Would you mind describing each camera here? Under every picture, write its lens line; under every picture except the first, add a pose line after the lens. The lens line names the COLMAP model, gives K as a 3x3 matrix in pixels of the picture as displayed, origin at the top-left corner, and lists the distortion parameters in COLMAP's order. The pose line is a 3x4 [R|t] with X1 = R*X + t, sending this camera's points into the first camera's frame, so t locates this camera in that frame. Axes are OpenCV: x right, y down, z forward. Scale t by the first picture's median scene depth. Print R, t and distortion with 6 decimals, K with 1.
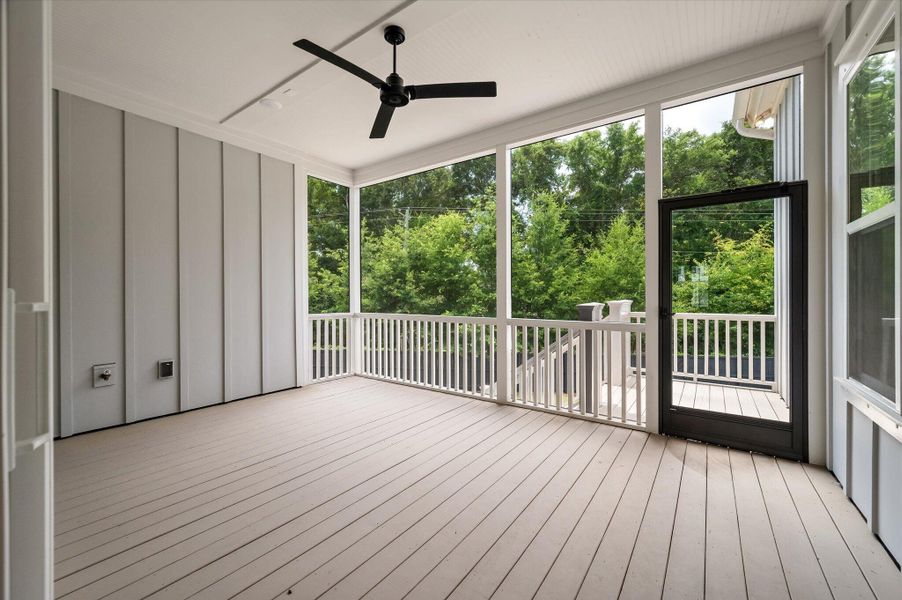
lens RADIAL K [[359.8, 0, 456.4], [0, 359.8, 294.0], [0, 0, 1]] dist [-0.001832, -0.000523]
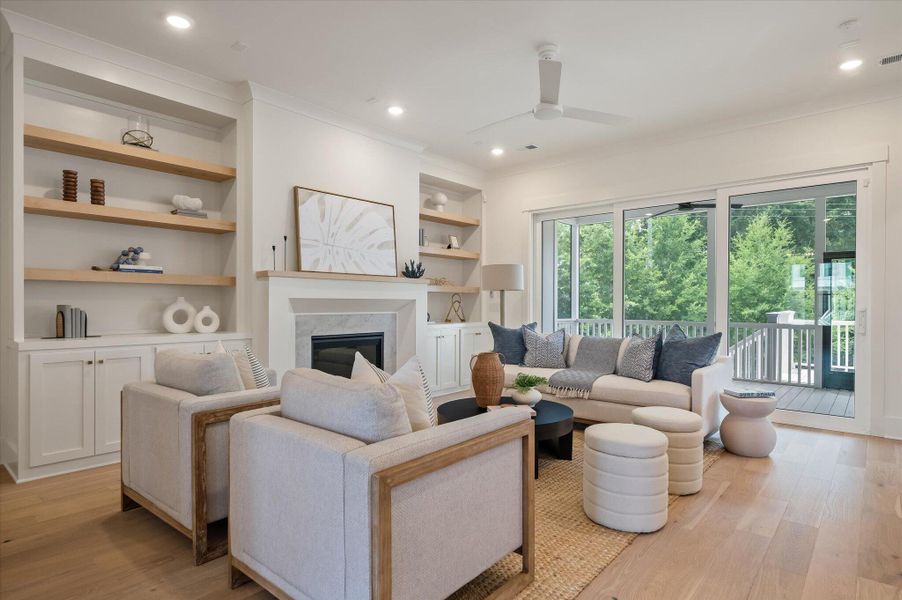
lens RADIAL K [[492.1, 0, 454.8], [0, 492.1, 302.5], [0, 0, 1]] dist [-0.000585, 0.001620]
pose [[0.995493, 0.006575, -0.094610, -0.183295], [-0.006542, 0.999978, 0.000654, -0.001950], [0.094613, -0.000032, 0.995514, -0.286450]]
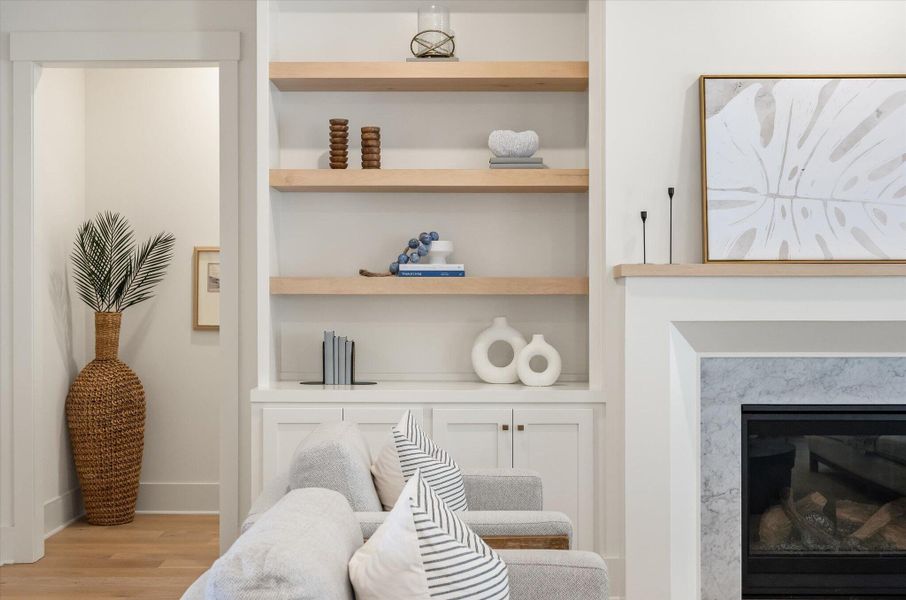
lens RADIAL K [[1086.2, 0, 438.8], [0, 1086.2, 302.6], [0, 0, 1]] dist [0.007007, 0.000000]
pose [[0.572786, 0.005002, -0.819689, -0.108169], [-0.001912, 0.999987, 0.004766, -0.009240], [0.819702, -0.001163, 0.572788, -0.236154]]
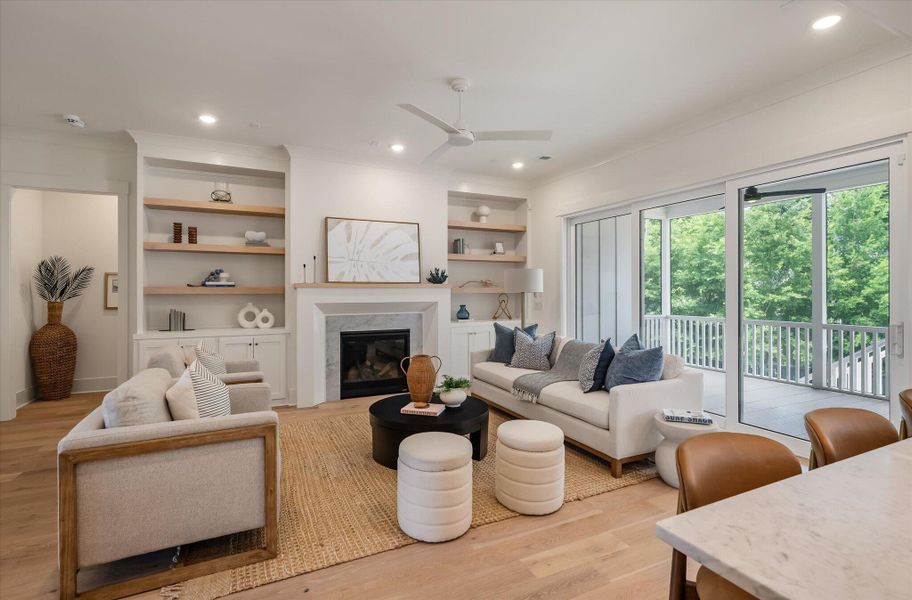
lens RADIAL K [[429.3, 0, 448.7], [0, 429.3, 287.0], [0, 0, 1]] dist [0.001336, -0.001185]
pose [[0.870258, -0.001789, -0.492593, -0.066000], [-0.000950, 0.999985, -0.005310, -0.013471], [0.492595, 0.005089, 0.870244, -0.249805]]
